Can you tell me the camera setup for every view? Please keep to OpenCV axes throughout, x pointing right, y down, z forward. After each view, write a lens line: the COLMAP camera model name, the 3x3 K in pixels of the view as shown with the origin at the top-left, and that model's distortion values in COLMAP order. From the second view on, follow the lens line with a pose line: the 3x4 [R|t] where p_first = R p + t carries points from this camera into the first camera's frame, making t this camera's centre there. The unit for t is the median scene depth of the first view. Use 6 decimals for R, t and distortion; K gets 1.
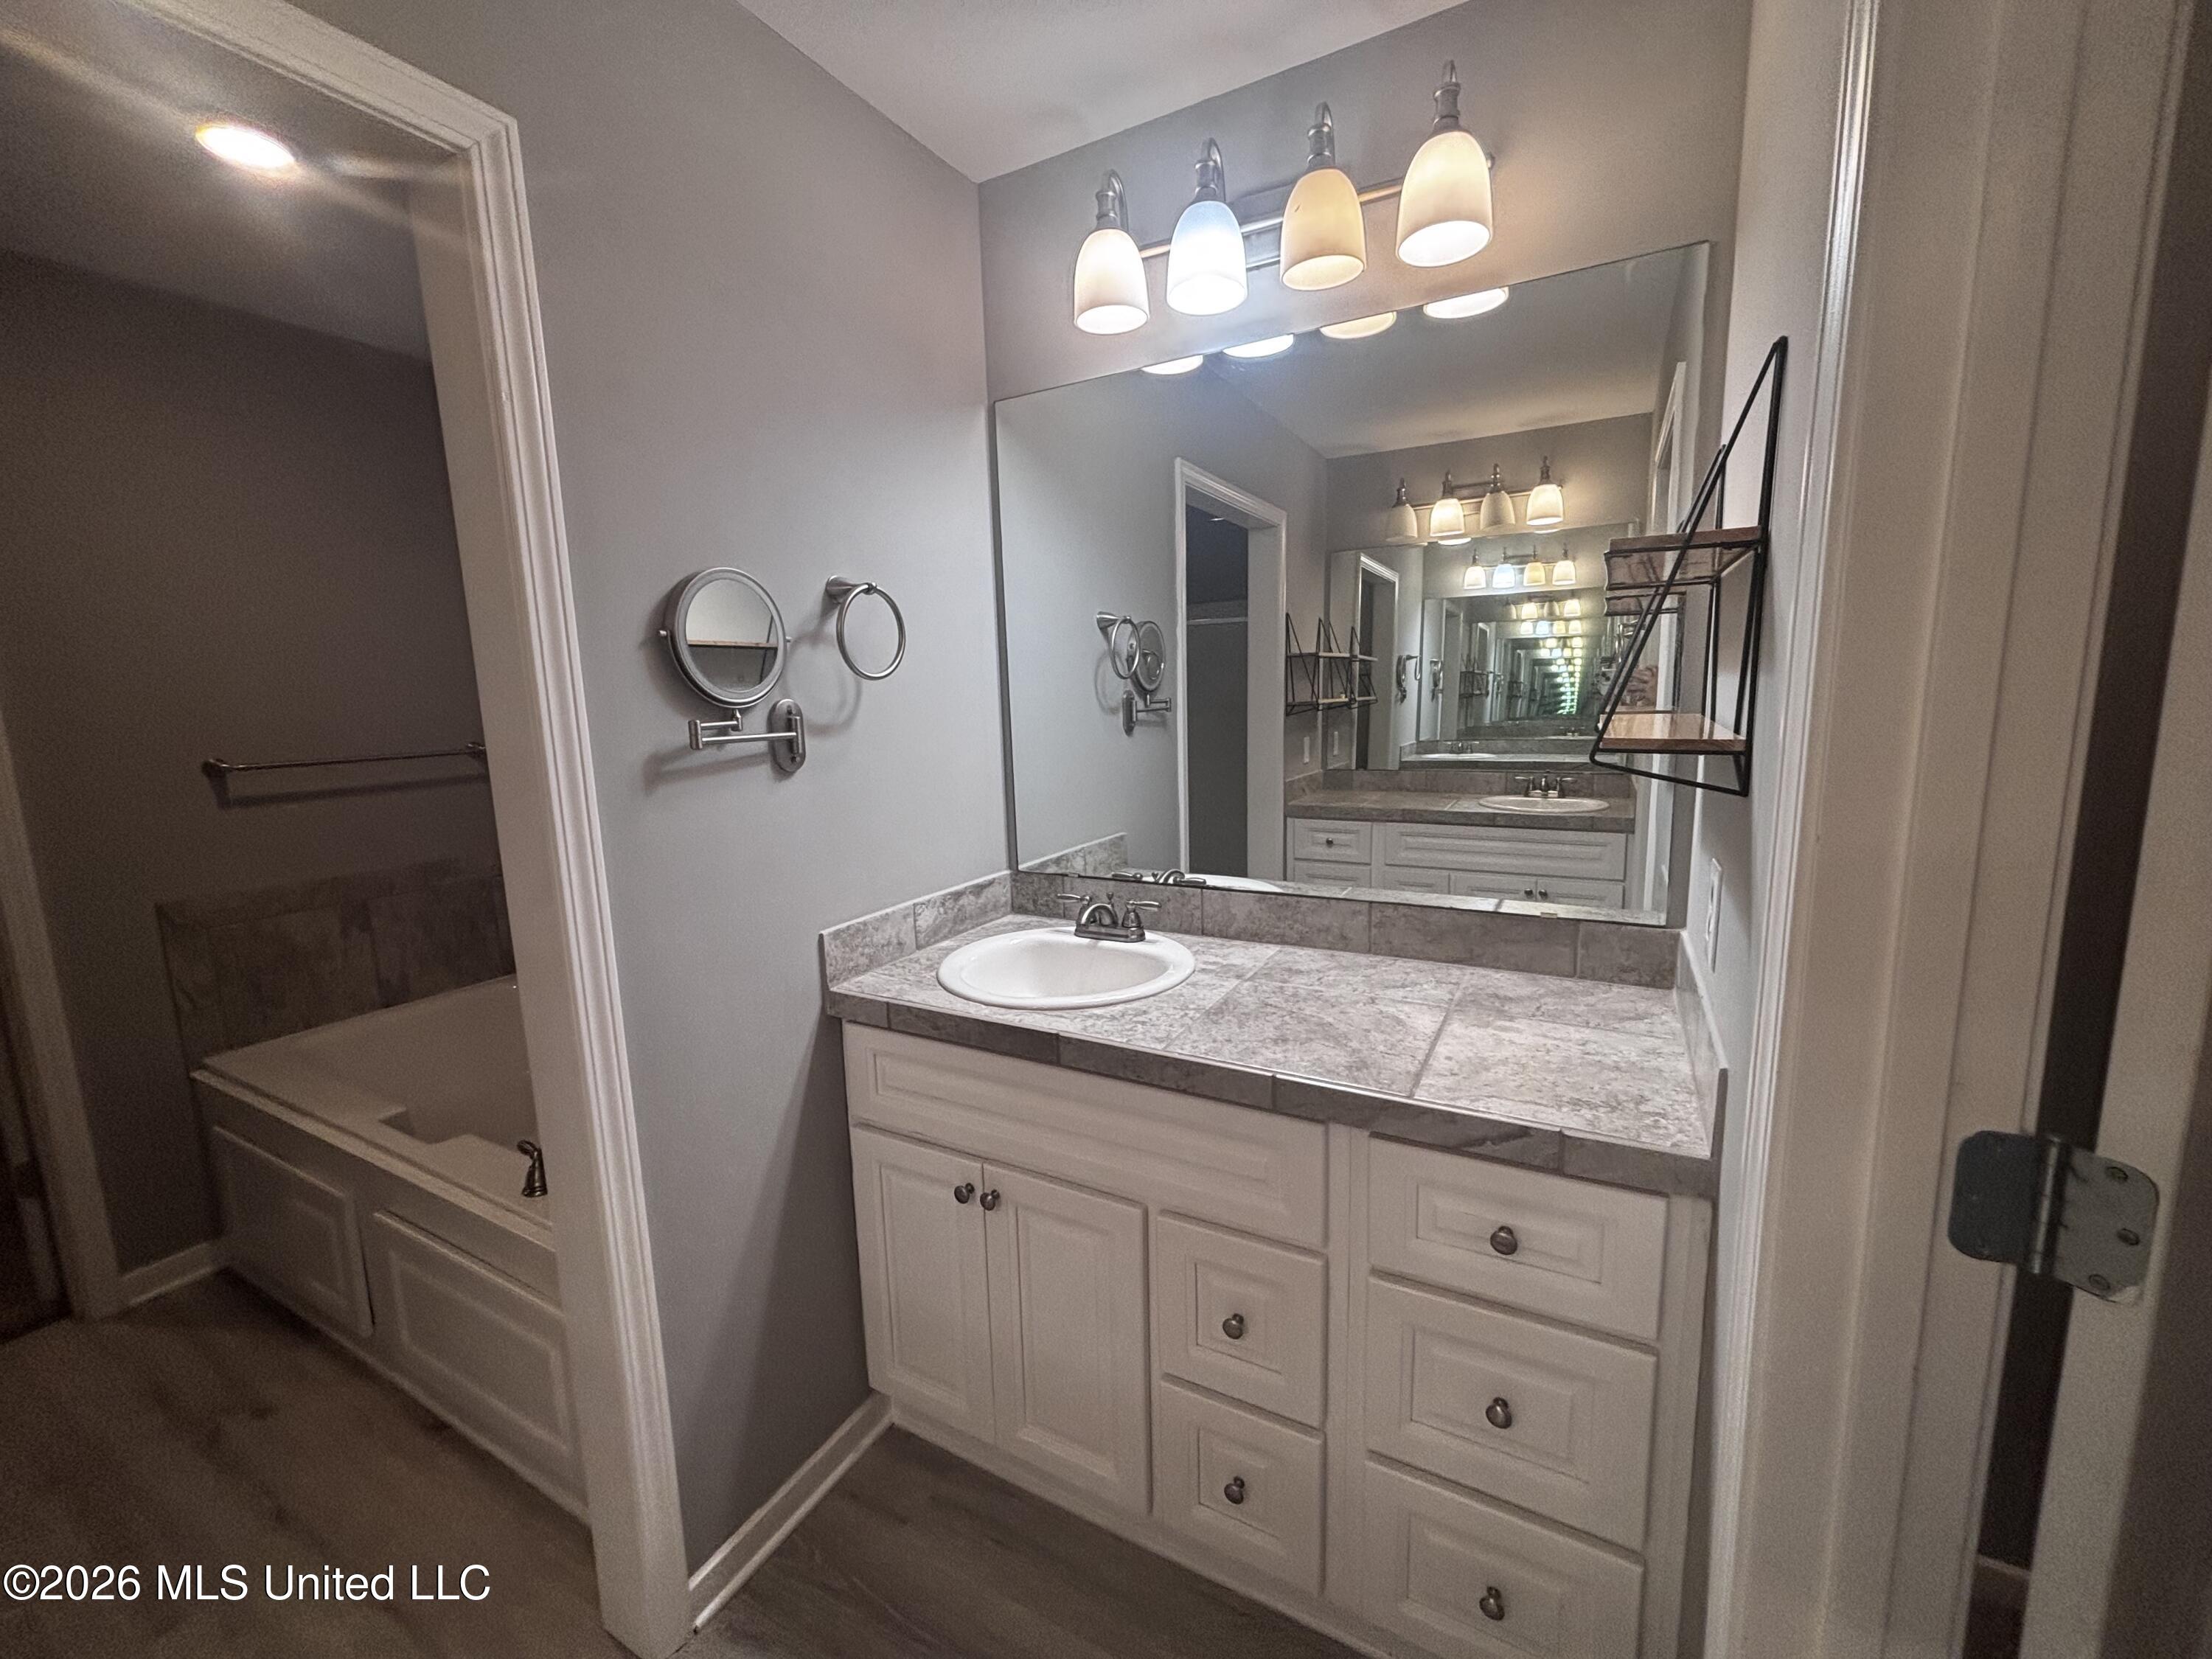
lens RADIAL K [[903.5, 0, 1117.0], [0, 903.5, 826.9], [0, 0, 1]] dist [0.010666, -0.000171]
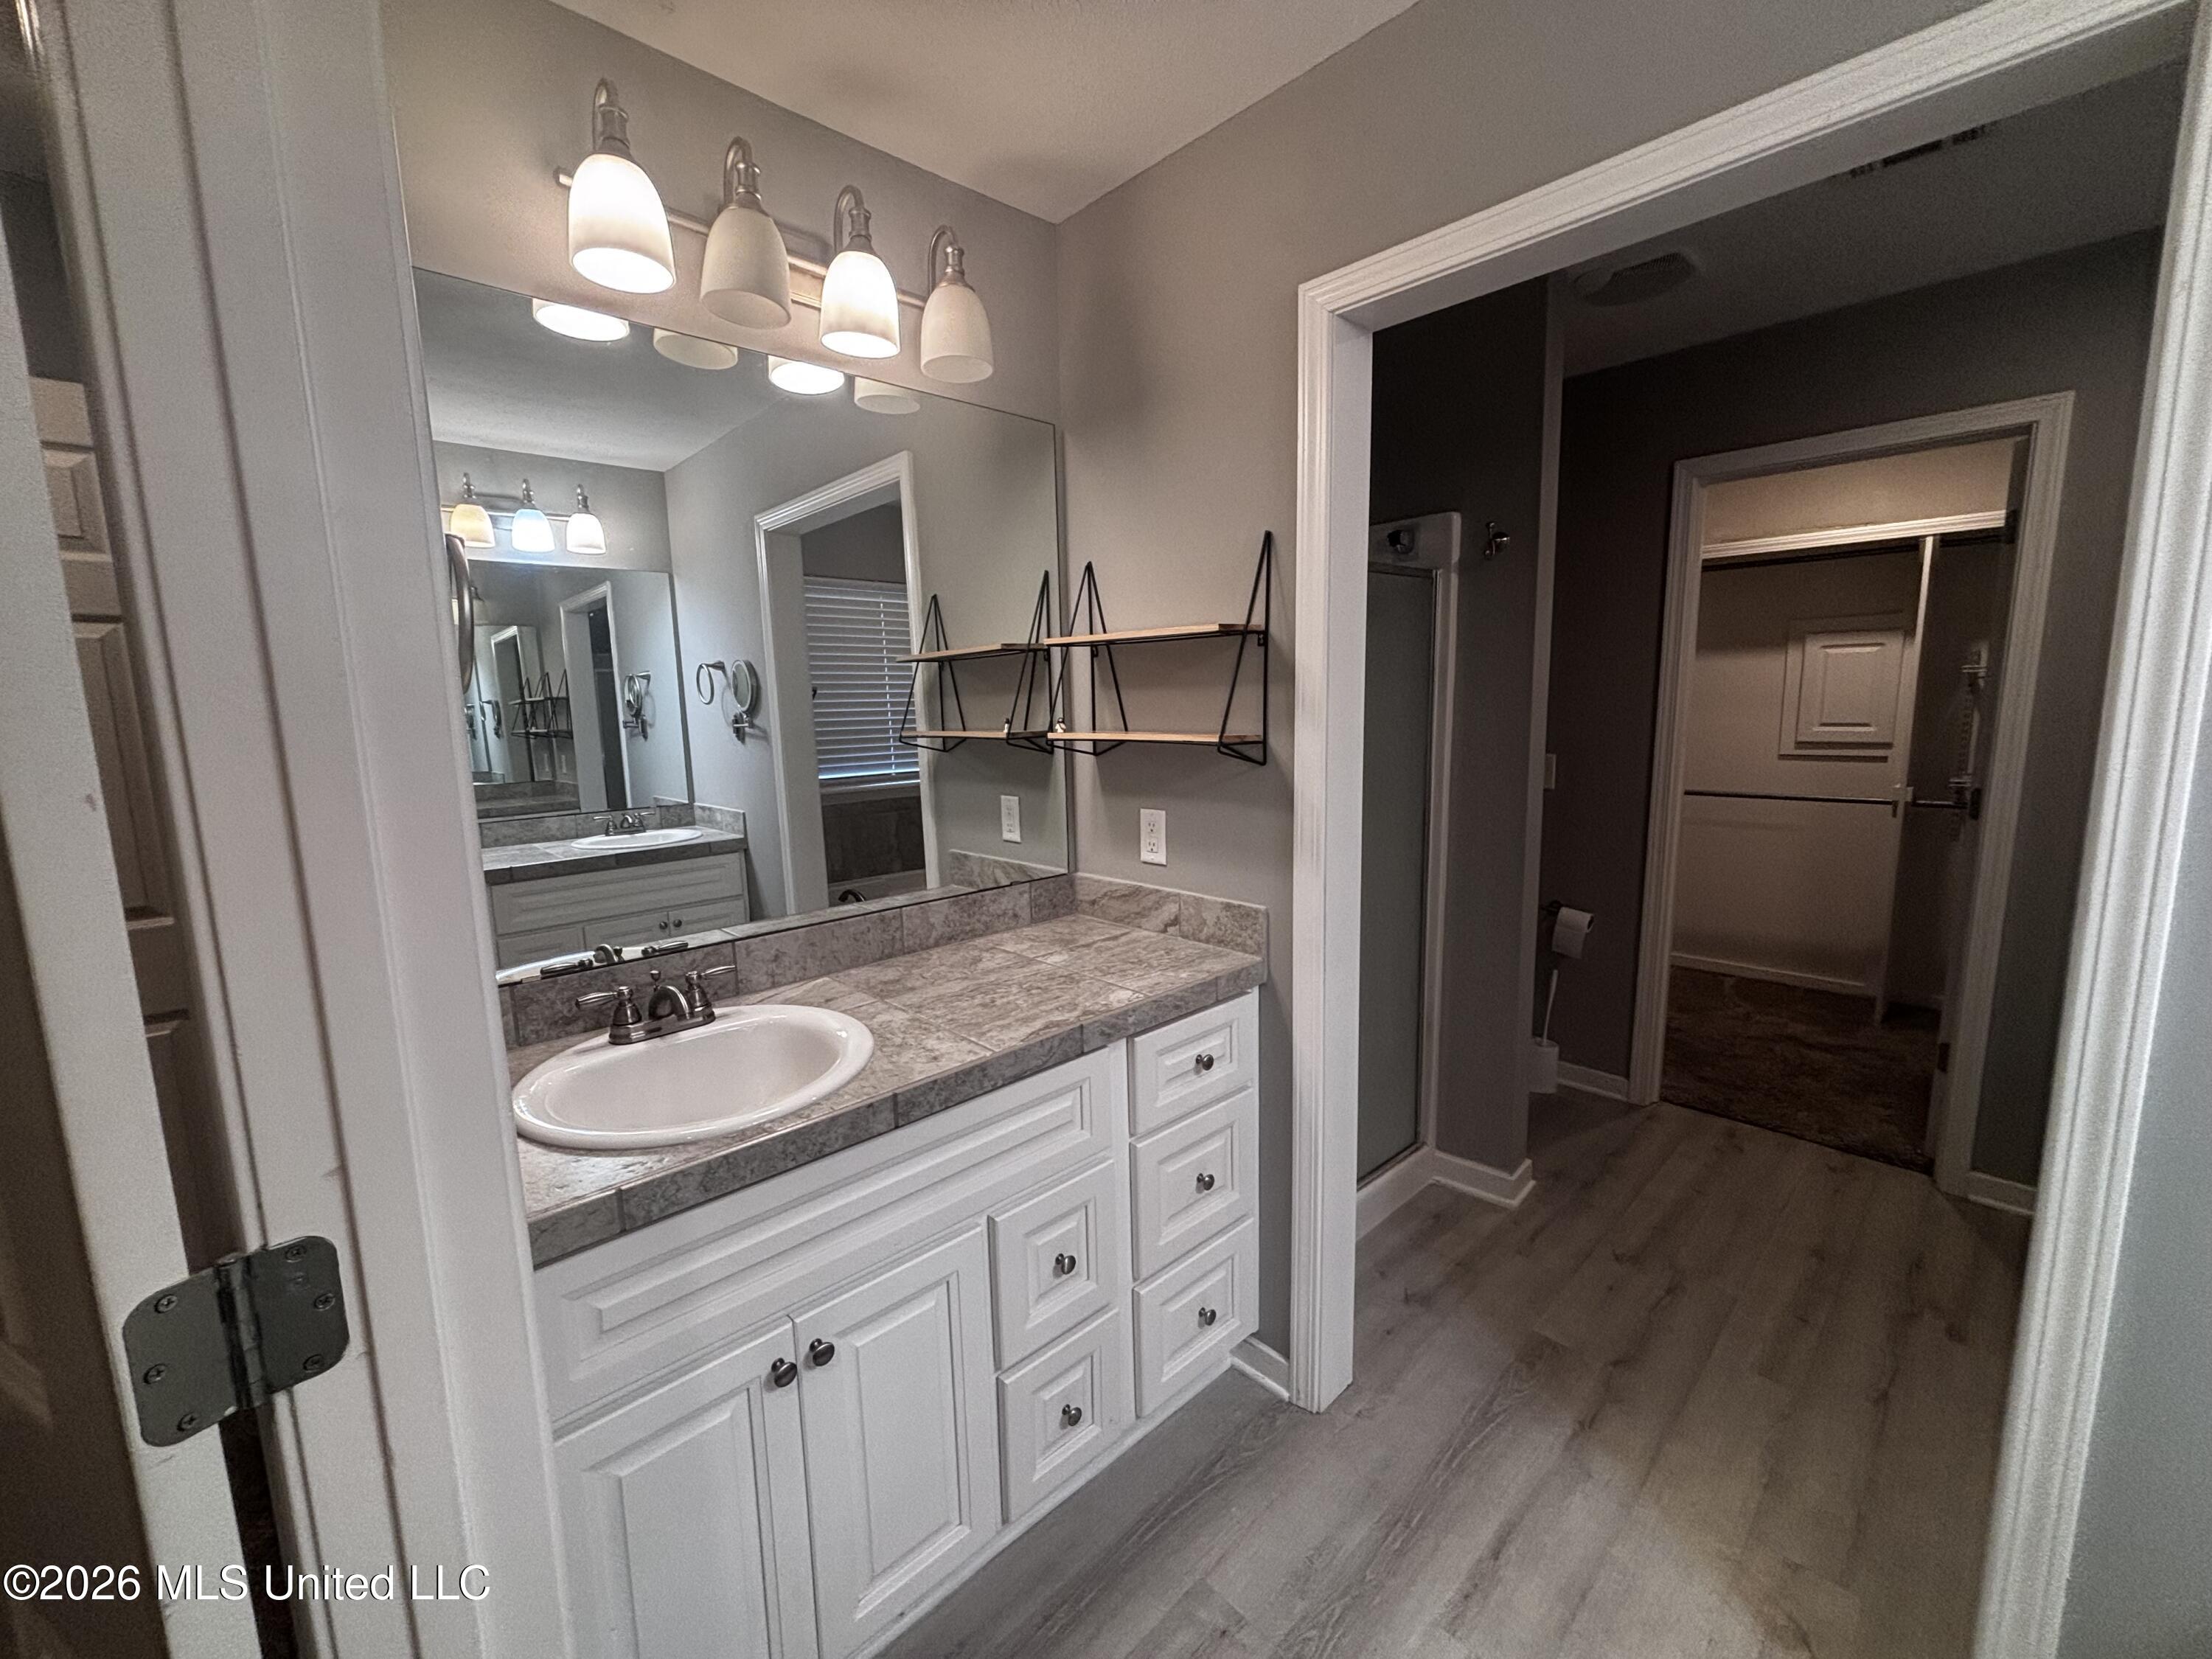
lens RADIAL K [[903.5, 0, 1097.9], [0, 903.5, 830.4], [0, 0, 1]] dist [0.010666, -0.000171]
pose [[0.291777, -0.109789, 0.950165, -0.640069], [0.161790, 0.984741, 0.064101, -0.039842], [-0.942704, 0.135024, 0.305087, 0.388783]]
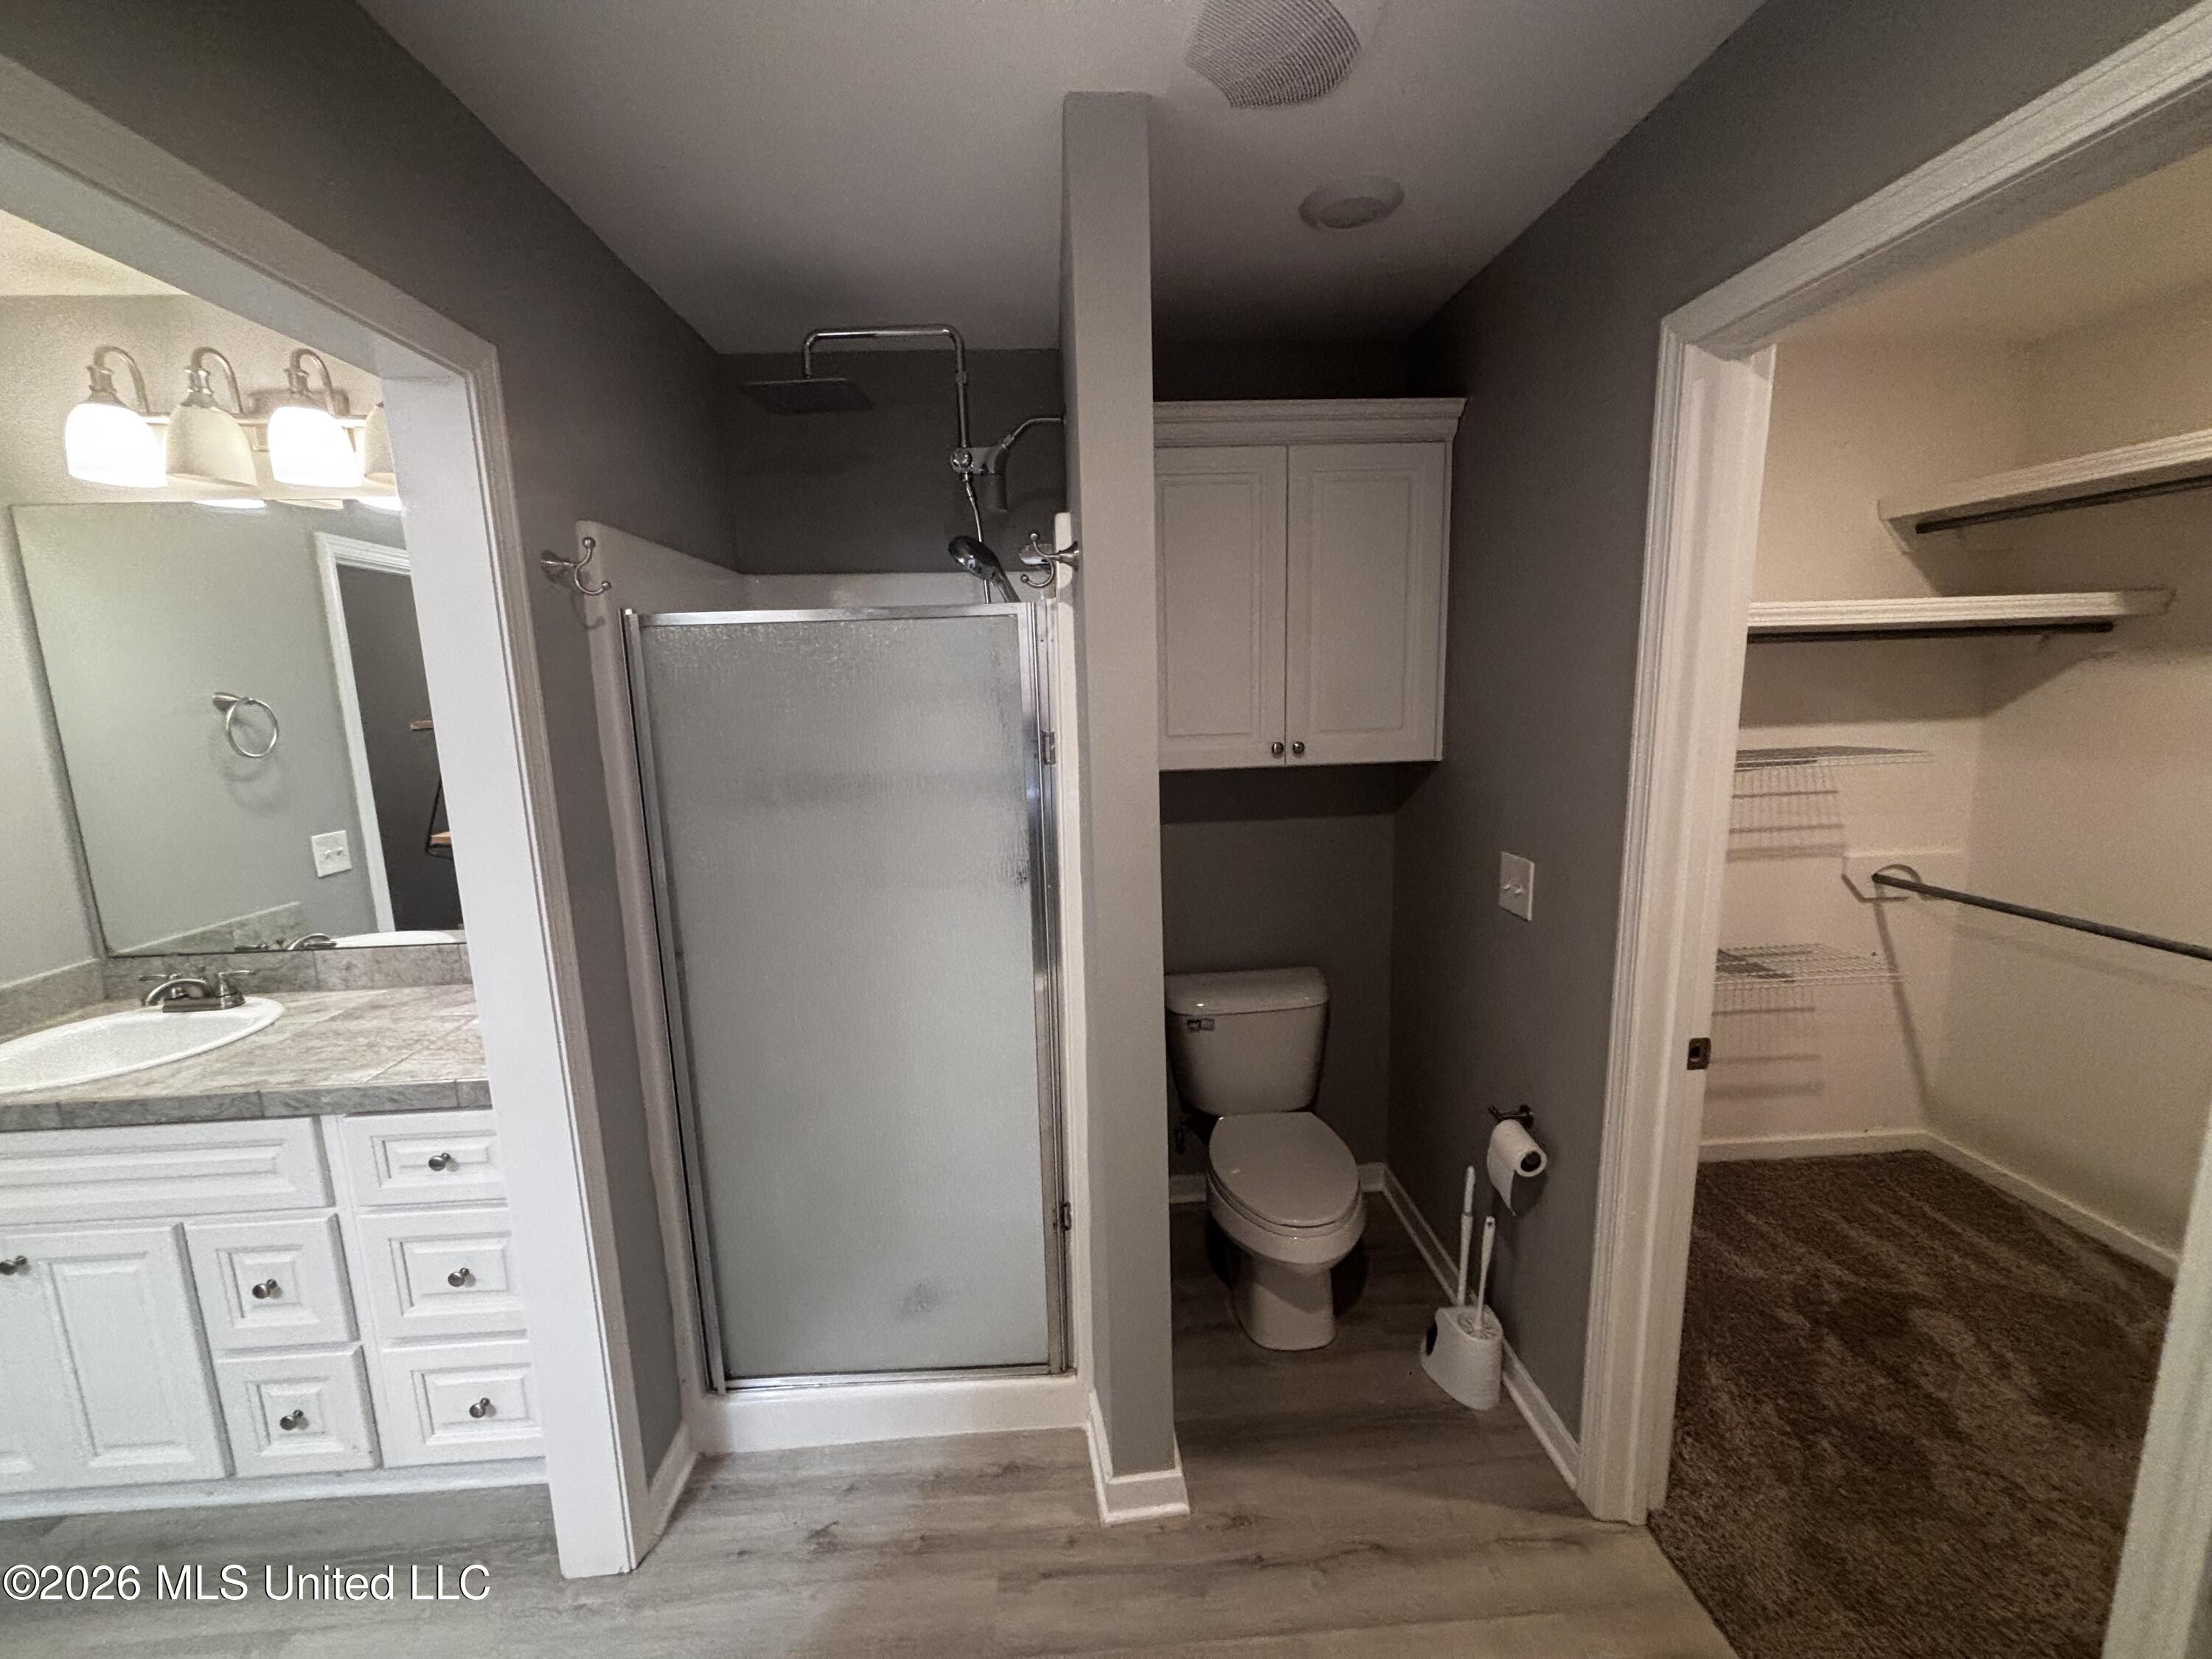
lens RADIAL K [[903.5, 0, 1094.7], [0, 903.5, 845.6], [0, 0, 1]] dist [0.010666, -0.000171]
pose [[0.842722, -0.084428, 0.531687, 0.346988], [0.080065, 0.996298, 0.031302, -0.022339], [-0.532361, 0.016191, 0.846362, -0.534926]]
